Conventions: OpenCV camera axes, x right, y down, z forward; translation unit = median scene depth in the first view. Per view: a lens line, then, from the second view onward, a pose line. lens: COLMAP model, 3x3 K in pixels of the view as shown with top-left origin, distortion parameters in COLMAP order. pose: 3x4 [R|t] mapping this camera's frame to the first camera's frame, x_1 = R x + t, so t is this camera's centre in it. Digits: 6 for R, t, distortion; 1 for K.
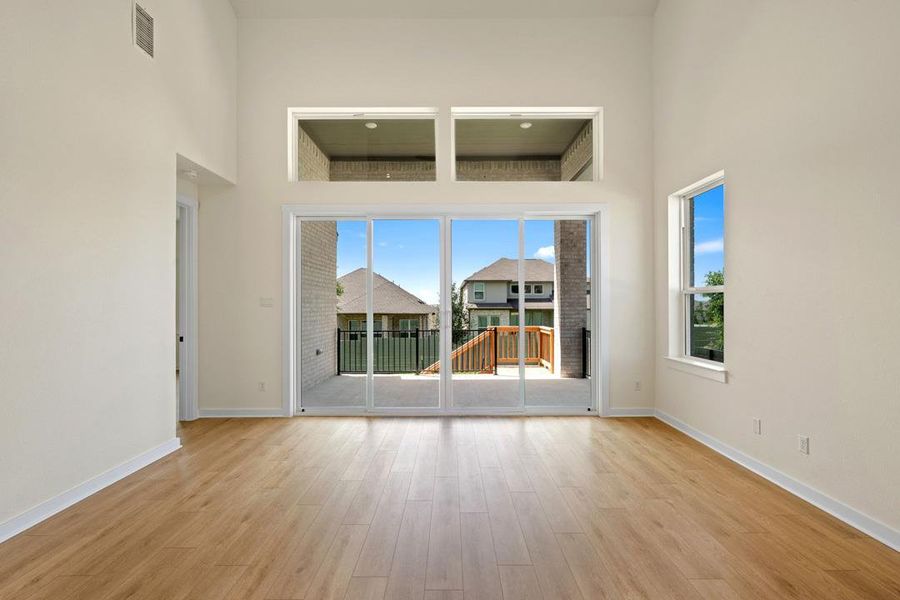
lens RADIAL K [[398.0, 0, 449.7], [0, 398.0, 302.9], [0, 0, 1]] dist [-0.004590, -0.000181]
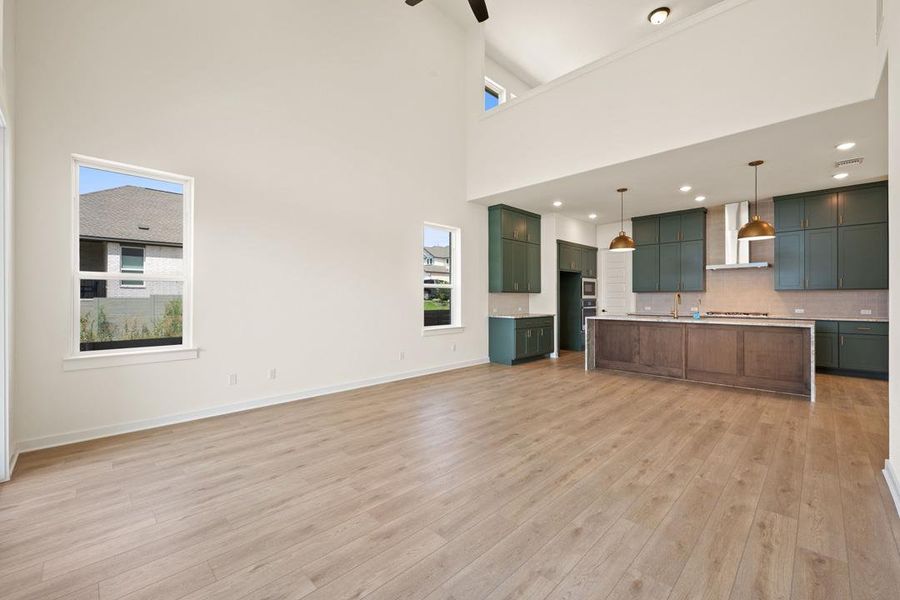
lens RADIAL K [[372.1, 0, 450.0], [0, 372.1, 300.0], [0, 0, 1]] dist [0.000332, 0.000006]
pose [[-0.710688, 0.001229, 0.703506, -0.470114], [0.000045, 0.999999, -0.001701, 0.021809], [-0.703507, -0.001177, -0.710687, 0.938768]]
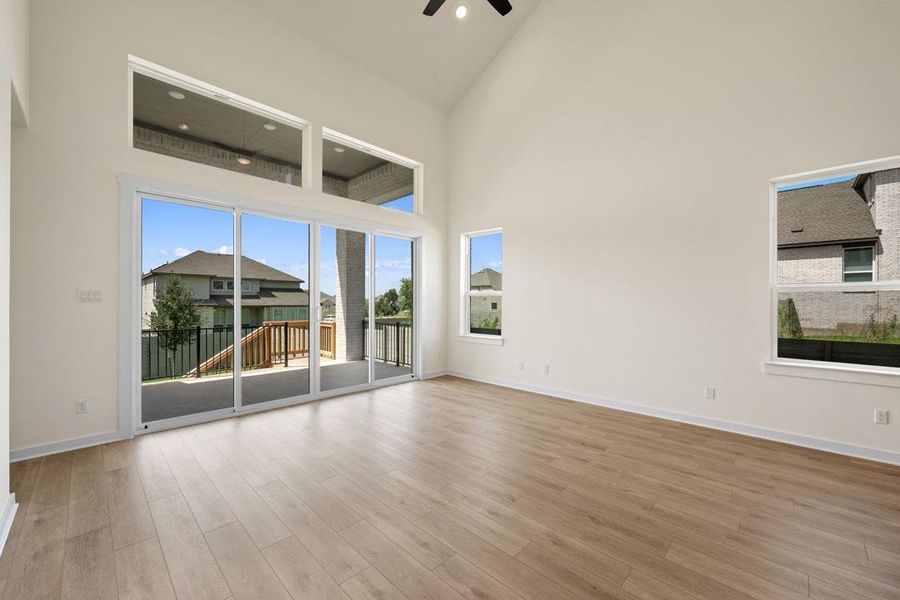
lens RADIAL K [[357.8, 0, 450.0], [0, 357.8, 300.0], [0, 0, 1]] dist [0.000821, 0.000086]
pose [[0.696869, 0.009087, 0.717141, -0.478958], [-0.008637, 0.999954, -0.004279, 0.002819], [-0.717146, -0.003212, 0.696915, 0.027393]]
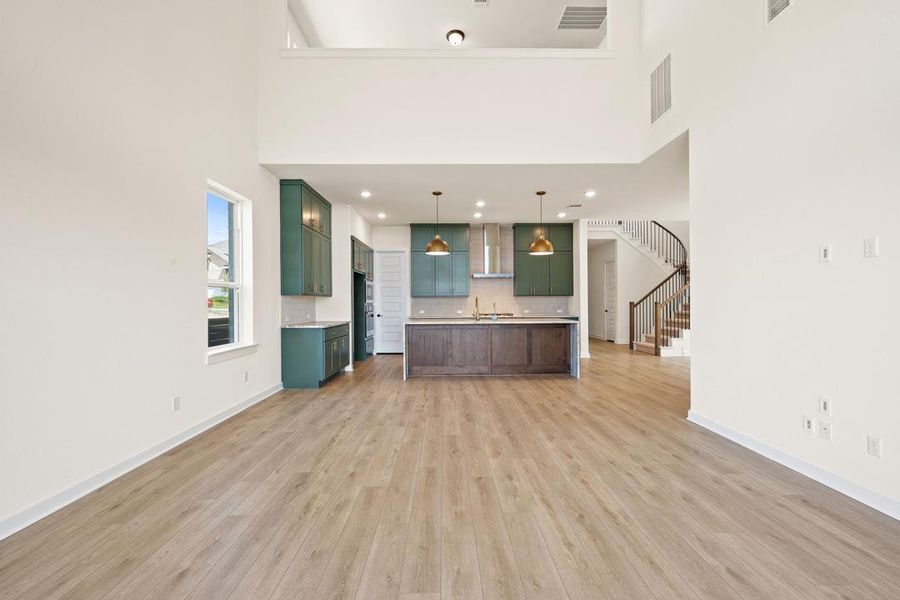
lens RADIAL K [[374.1, 0, 451.1], [0, 374.1, 304.5], [0, 0, 1]] dist [-0.000509, -0.000327]
pose [[-0.999768, 0.009726, -0.019199, 0.008028], [0.009721, 0.999953, 0.000333, 0.021887], [0.019202, 0.000147, -0.999816, 0.889563]]
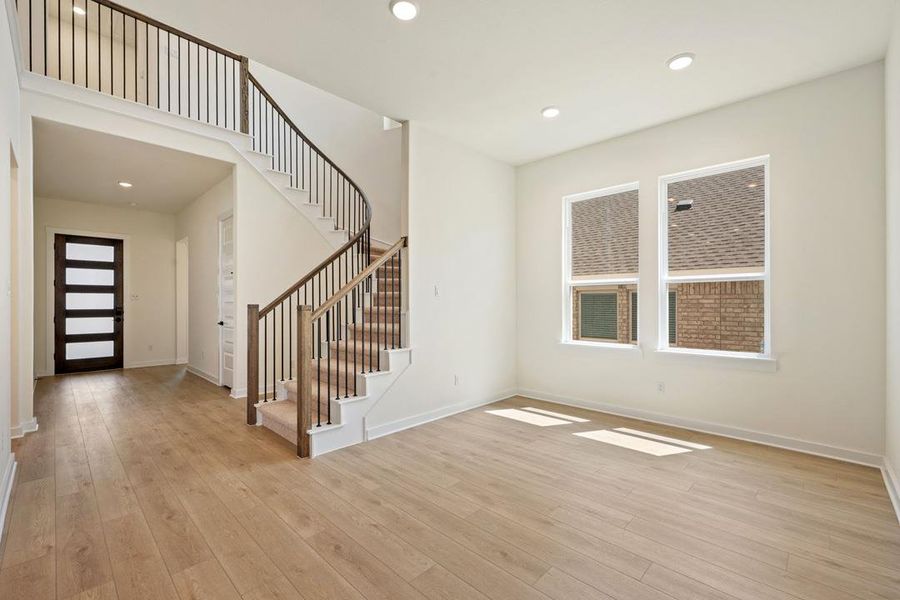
lens RADIAL K [[398.0, 0, 449.7], [0, 398.0, 302.9], [0, 0, 1]] dist [-0.004590, -0.000181]
pose [[-0.703298, 0.006031, -0.710869, -0.707031], [0.007070, 0.999974, 0.001488, 0.015651], [0.710860, -0.003979, -0.703323, -0.225673]]
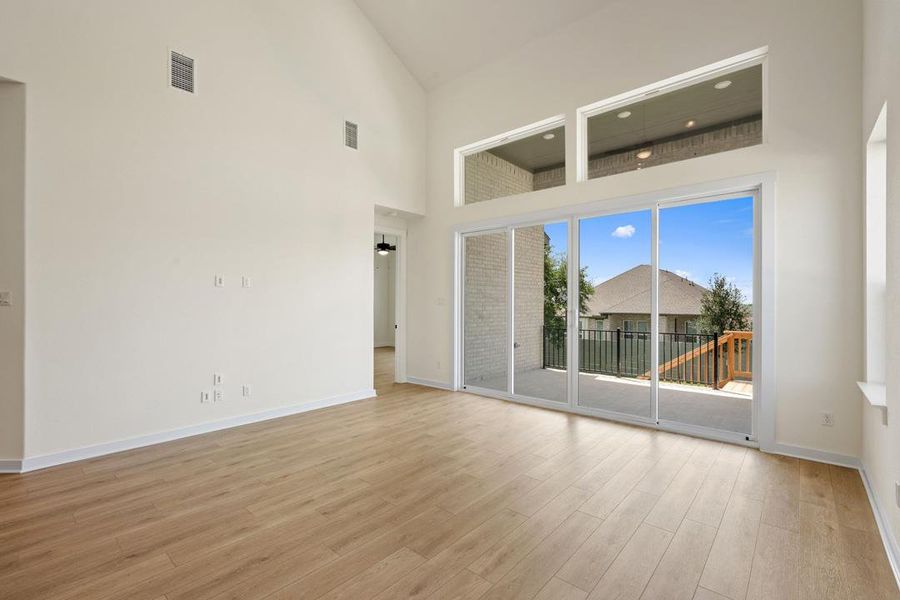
lens RADIAL K [[398.6, 0, 450.4], [0, 398.6, 301.7], [0, 0, 1]] dist [-0.001629, -0.000343]
pose [[0.751481, 0.001068, -0.659754, 0.439528], [-0.002010, 0.999998, -0.000671, -0.000119], [0.659751, 0.001830, 0.751482, 0.025508]]
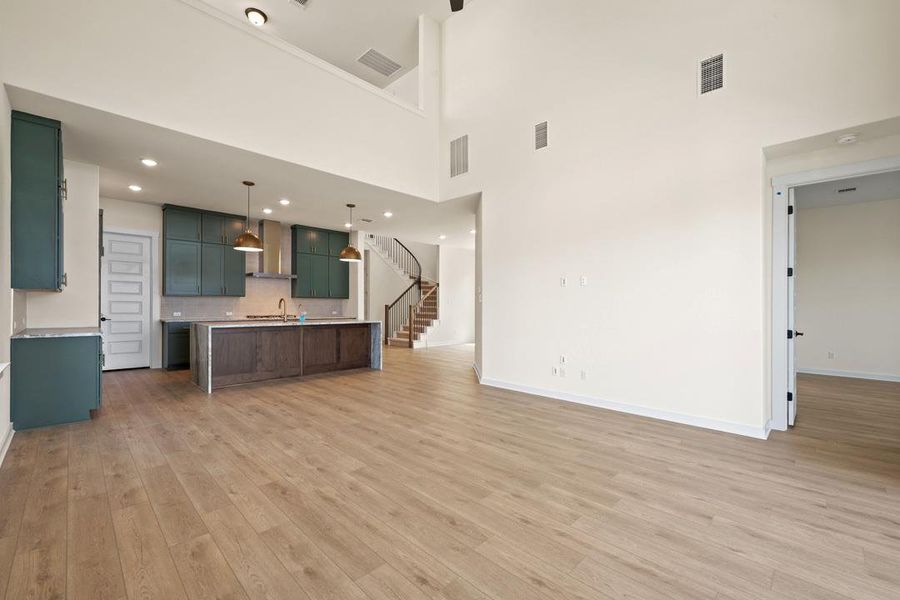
lens RADIAL K [[374.1, 0, 451.1], [0, 374.1, 304.5], [0, 0, 1]] dist [-0.000509, -0.000327]
pose [[-0.699359, -0.004000, -0.714759, 0.438462], [-0.002174, 0.999992, -0.003469, 0.022252], [0.714767, -0.000872, -0.699362, 0.873599]]
